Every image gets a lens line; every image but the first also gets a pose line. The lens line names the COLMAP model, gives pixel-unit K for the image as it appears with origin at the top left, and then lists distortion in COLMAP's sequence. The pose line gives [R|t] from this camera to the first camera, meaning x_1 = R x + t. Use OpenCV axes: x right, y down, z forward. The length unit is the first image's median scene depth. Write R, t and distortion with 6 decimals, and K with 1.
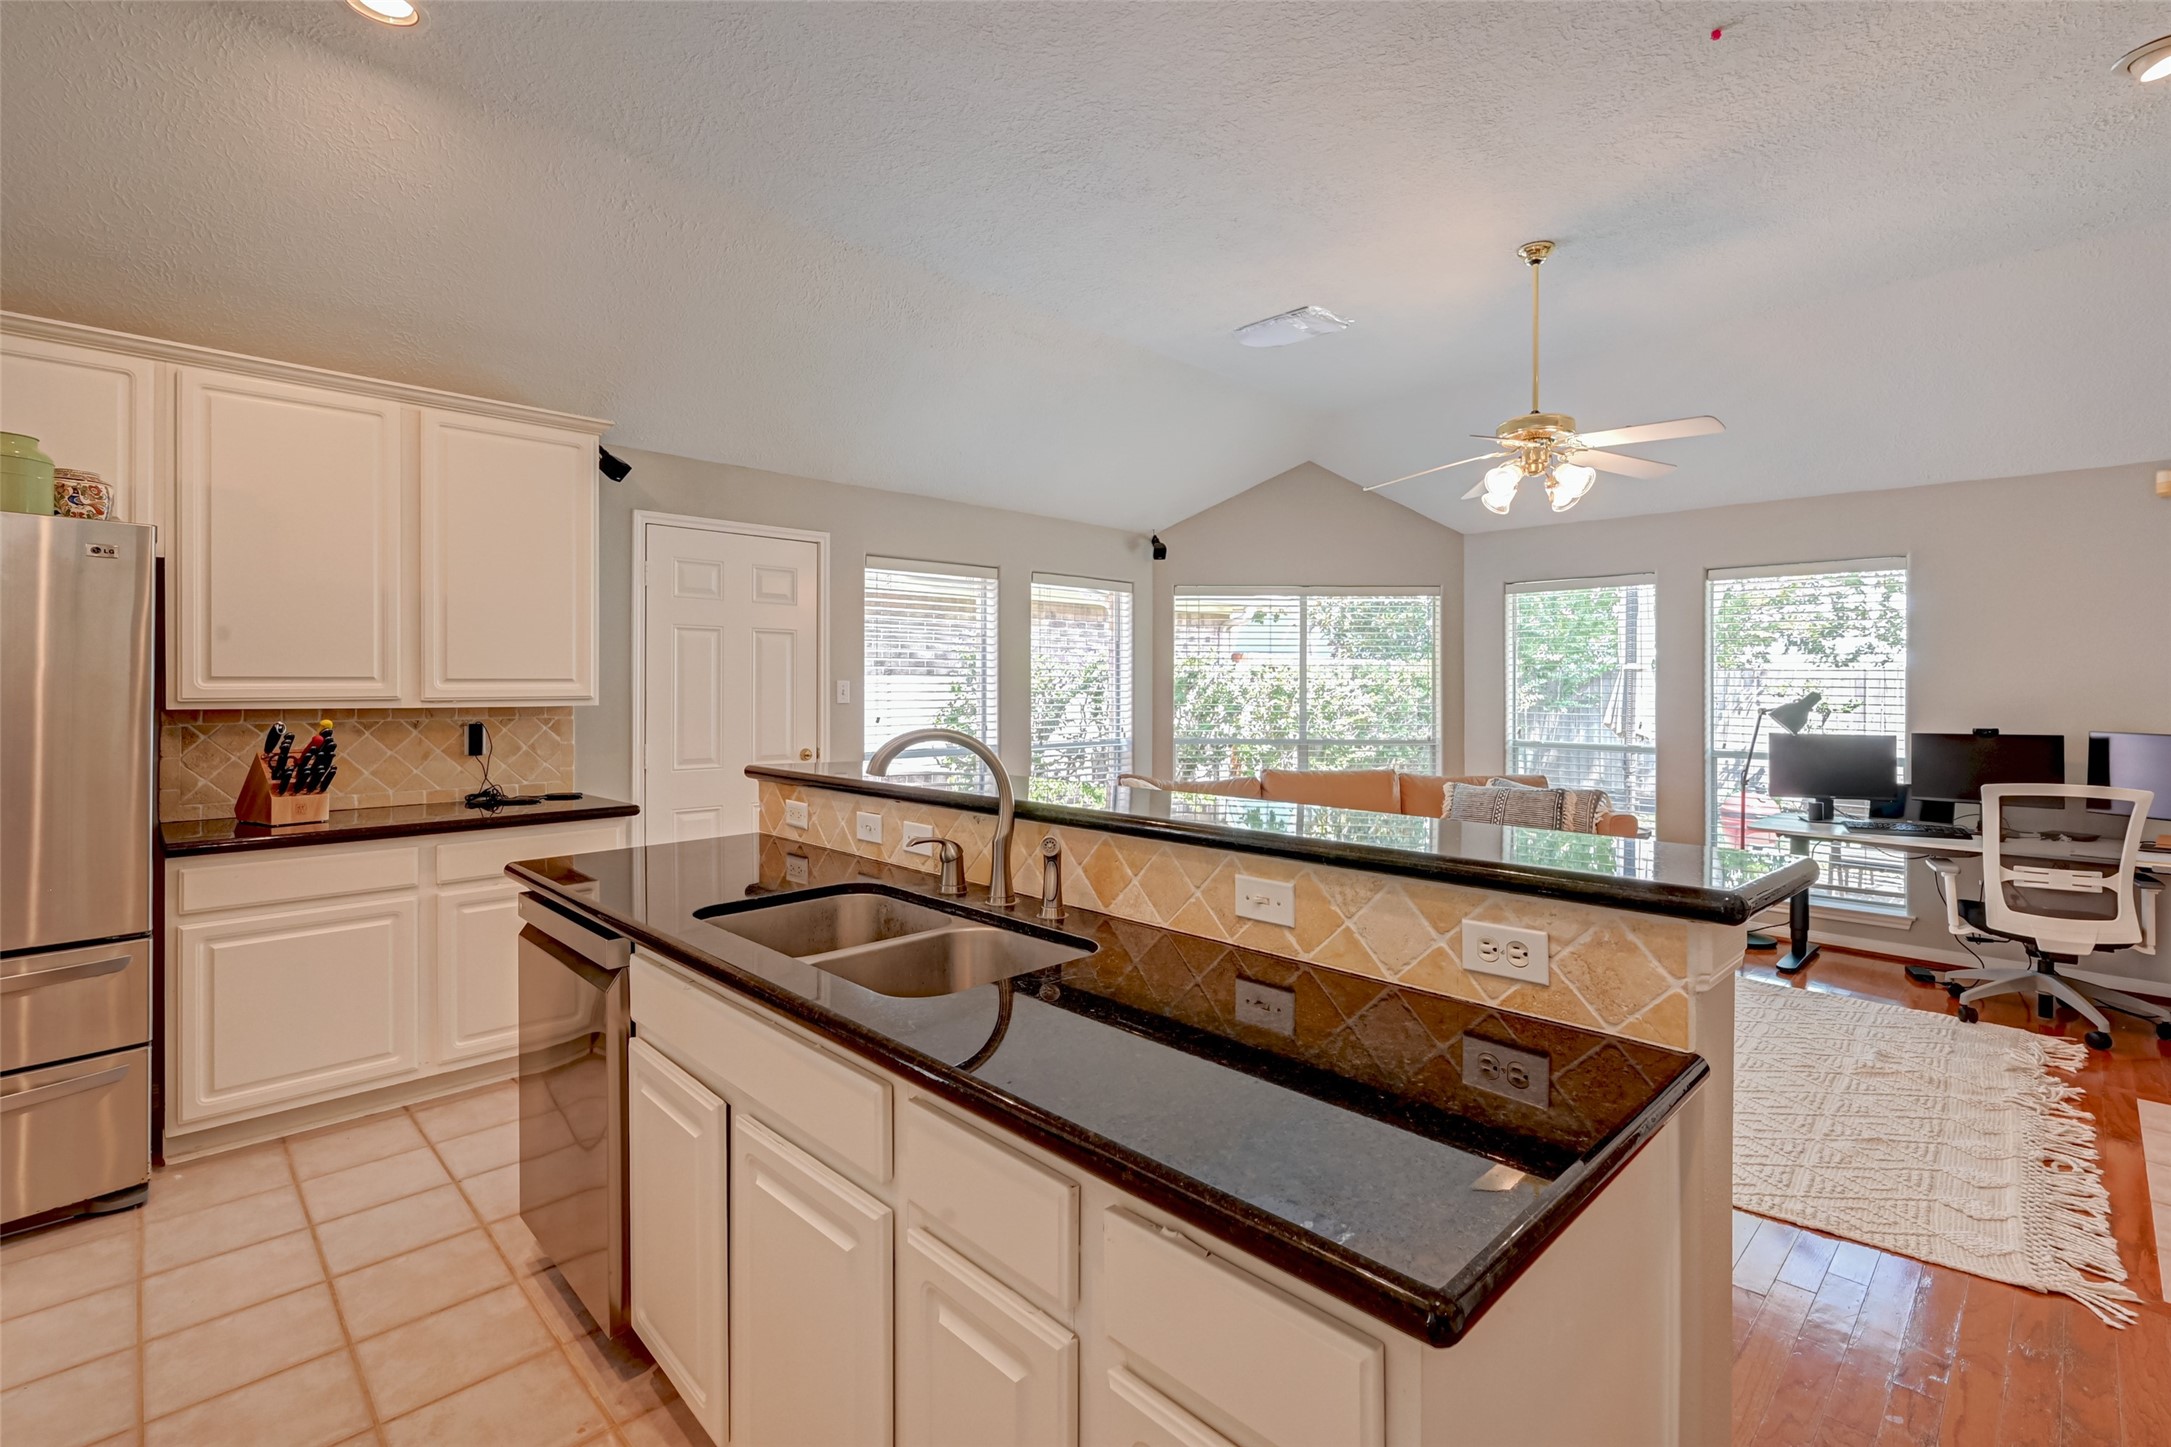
lens RADIAL K [[966.8, 0, 1077.9], [0, 966.8, 690.1], [0, 0, 1]] dist [-0.001352, -0.000608]
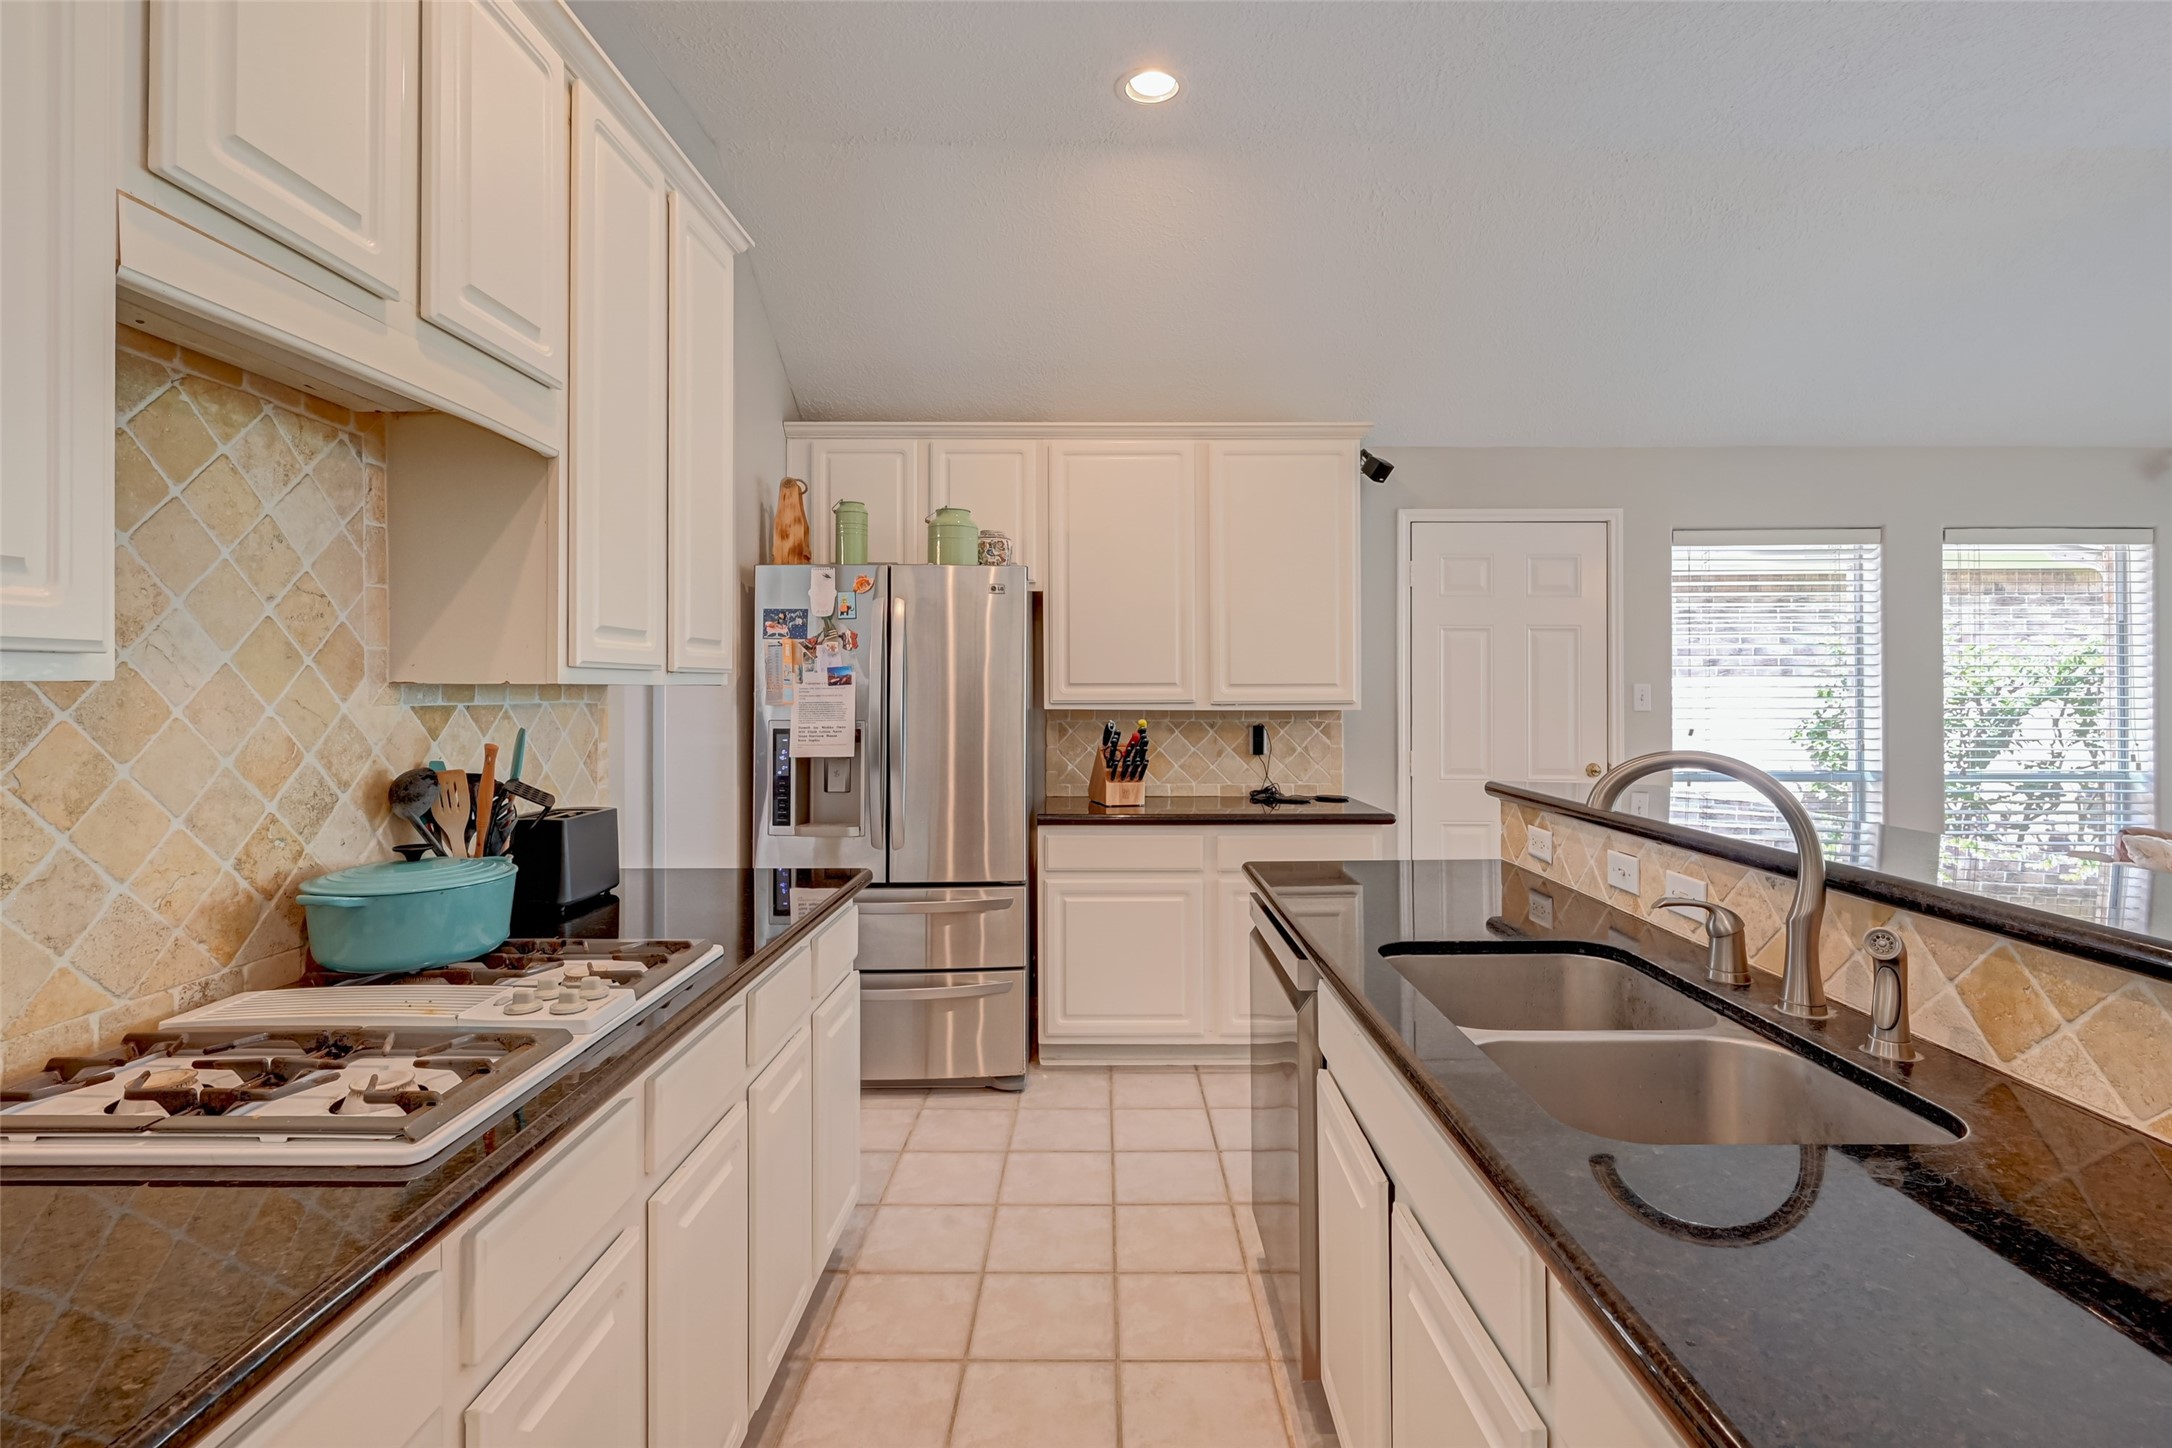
lens RADIAL K [[967.3, 0, 1158.6], [0, 967.3, 686.5], [0, 0, 1]] dist [-0.001352, -0.000608]
pose [[0.715471, -0.002933, -0.698637, 0.062051], [-0.002360, 0.999975, -0.006615, -0.001756], [0.698639, 0.006381, 0.715446, 0.175425]]
